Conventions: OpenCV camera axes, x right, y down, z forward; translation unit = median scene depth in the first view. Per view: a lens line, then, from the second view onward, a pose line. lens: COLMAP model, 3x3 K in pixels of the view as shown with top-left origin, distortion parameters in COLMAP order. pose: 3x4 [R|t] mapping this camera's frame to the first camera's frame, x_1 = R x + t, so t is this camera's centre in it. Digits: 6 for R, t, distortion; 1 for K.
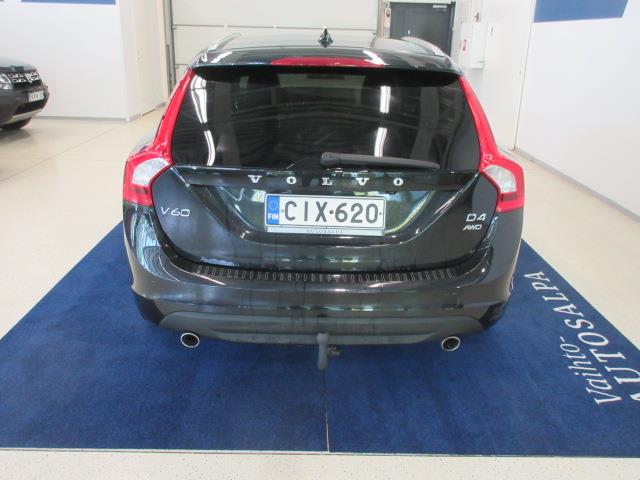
lens RADIAL K [[578.5, 0, 320.0], [0, 578.5, 240.0], [0, 0, 1]] dist [-0.009717, -0.002171]
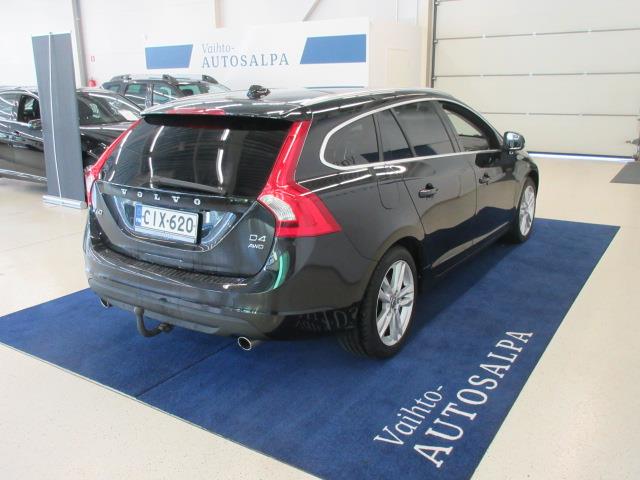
lens RADIAL K [[574.0, 0, 320.0], [0, 574.0, 240.0], [0, 0, 1]] dist [-0.013114, -0.002484]
pose [[0.836935, 0.116483, -0.534764, 1.011402], [-0.156465, 0.987233, -0.029836, -0.020190], [0.524461, 0.108643, 0.844475, 0.068029]]
